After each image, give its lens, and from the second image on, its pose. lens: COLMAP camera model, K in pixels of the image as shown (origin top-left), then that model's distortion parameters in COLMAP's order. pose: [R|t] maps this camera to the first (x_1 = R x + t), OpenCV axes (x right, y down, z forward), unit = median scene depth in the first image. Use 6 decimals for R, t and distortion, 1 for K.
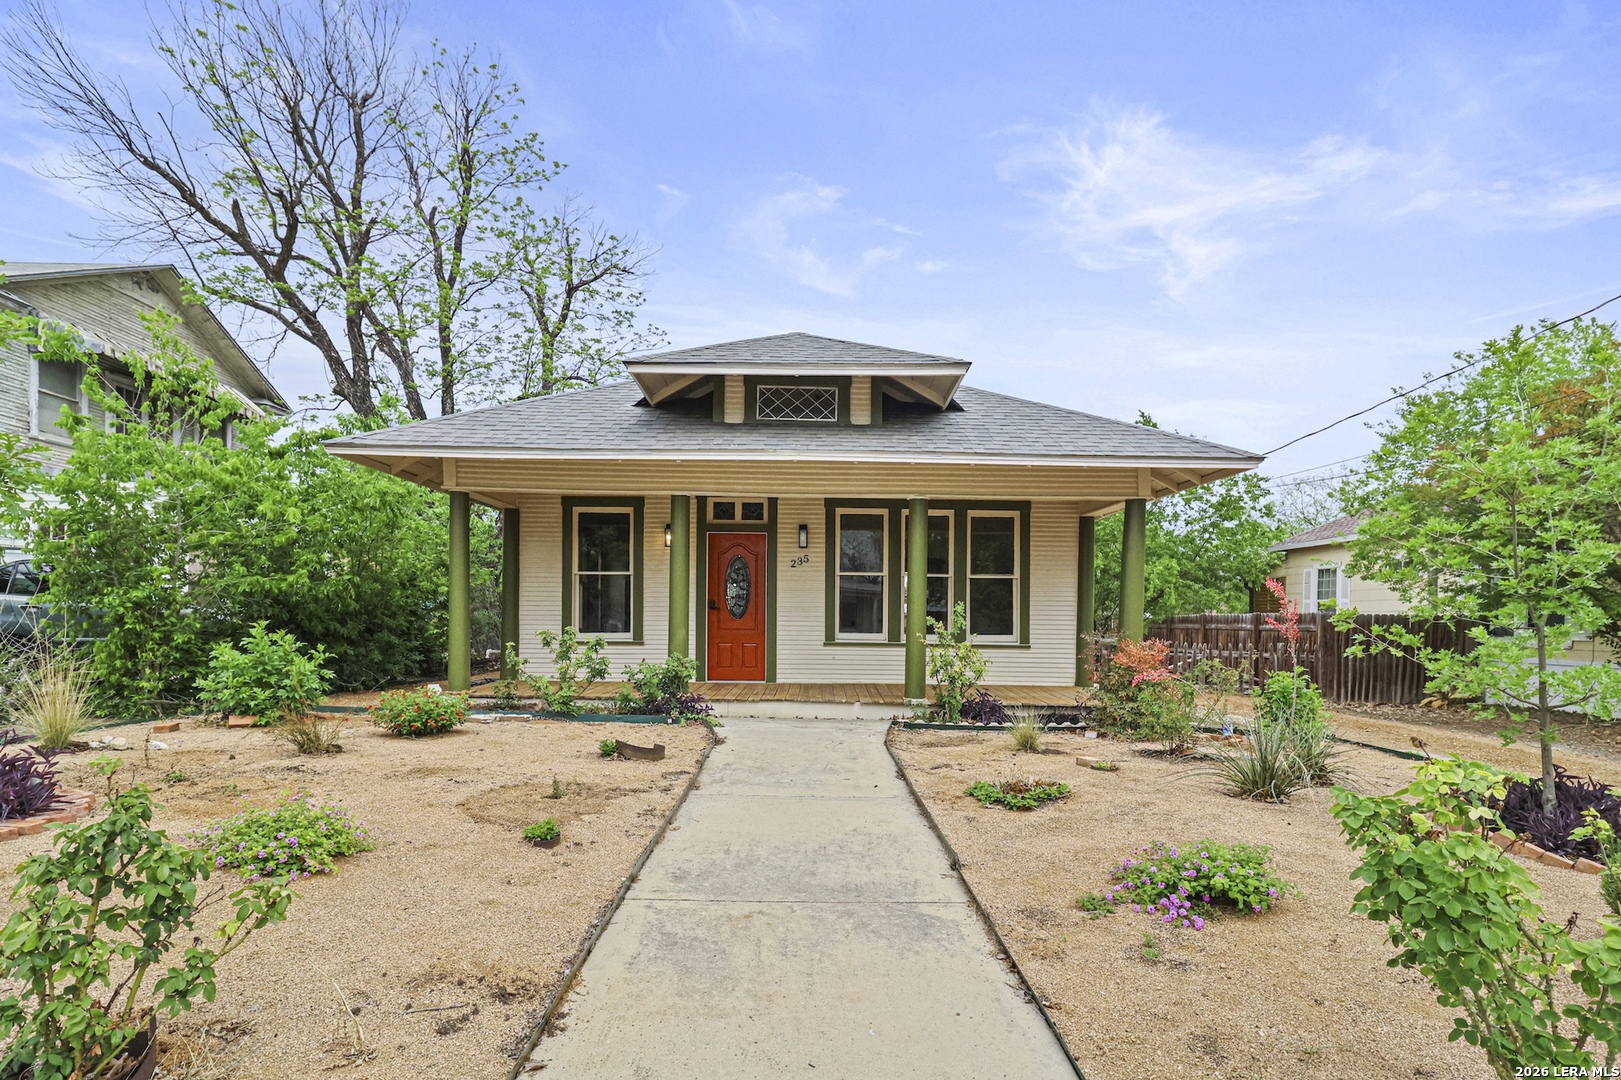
lens RADIAL K [[755.5, 0, 805.7], [0, 755.5, 568.9], [0, 0, 1]] dist [-0.001383, -0.000305]
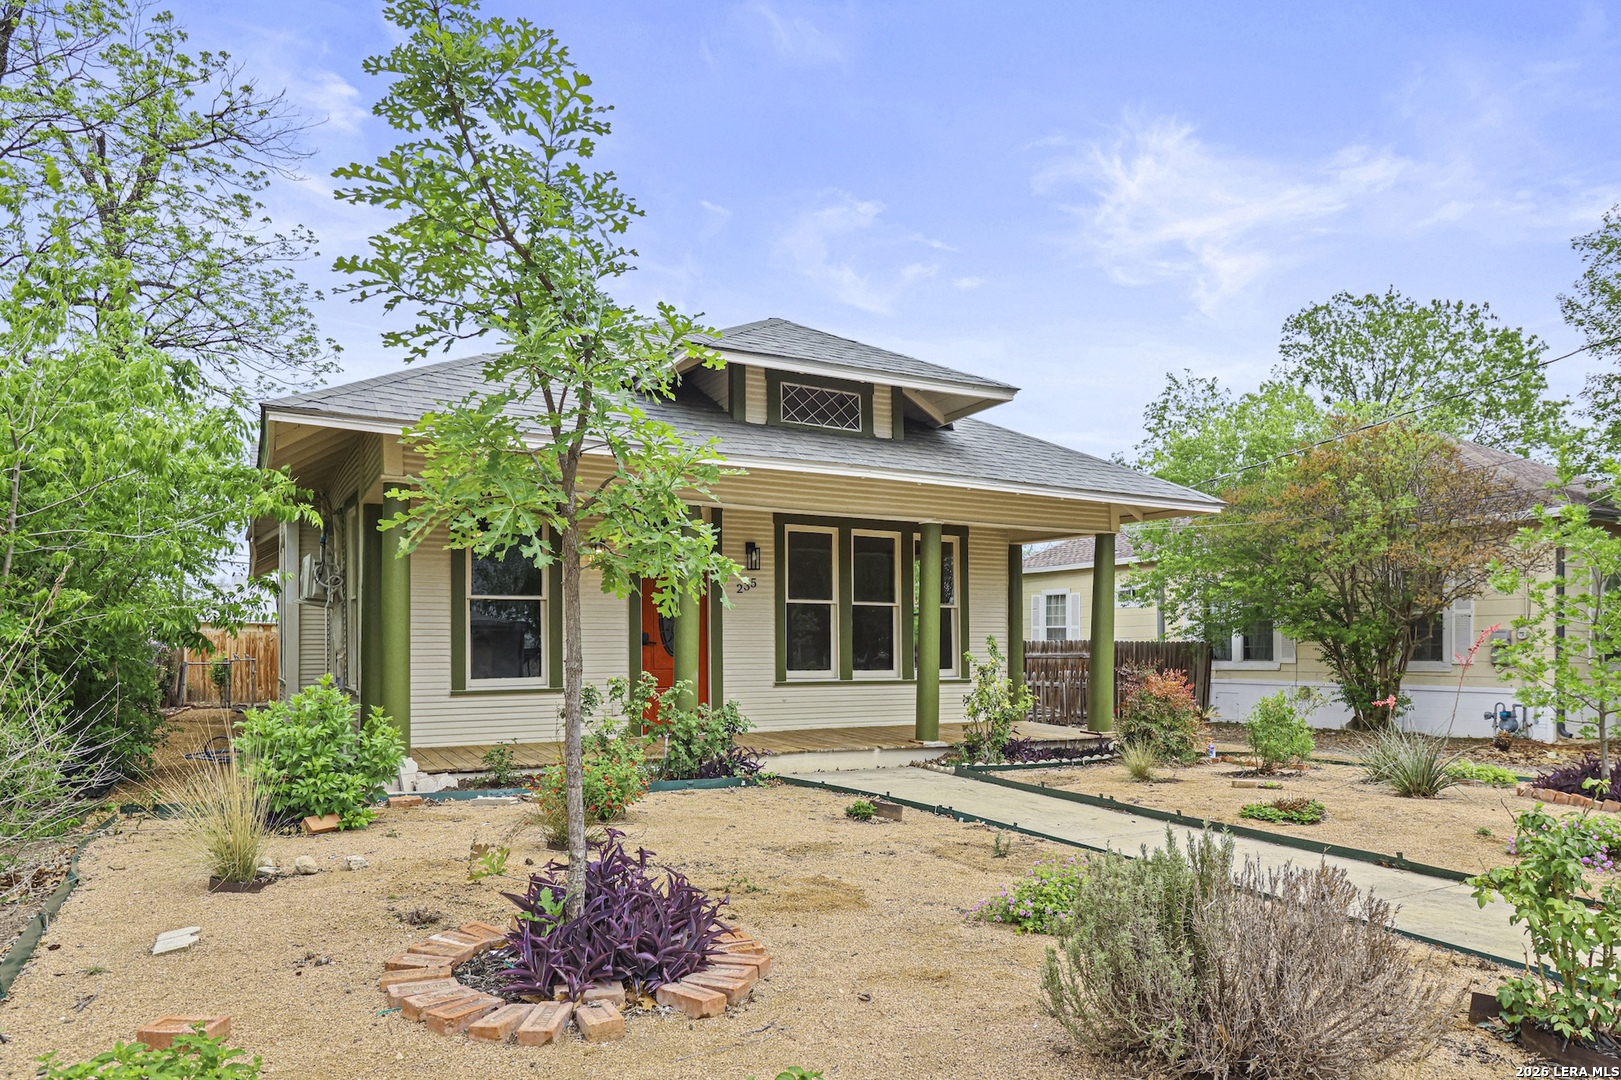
lens RADIAL K [[990.8, 0, 797.0], [0, 990.8, 542.4], [0, 0, 1]] dist [-0.003093, -0.000729]
pose [[0.879532, 0.038068, 0.474315, -0.566025], [-0.019318, 0.998830, -0.044344, -0.012376], [-0.475448, 0.029839, 0.879238, 0.013150]]
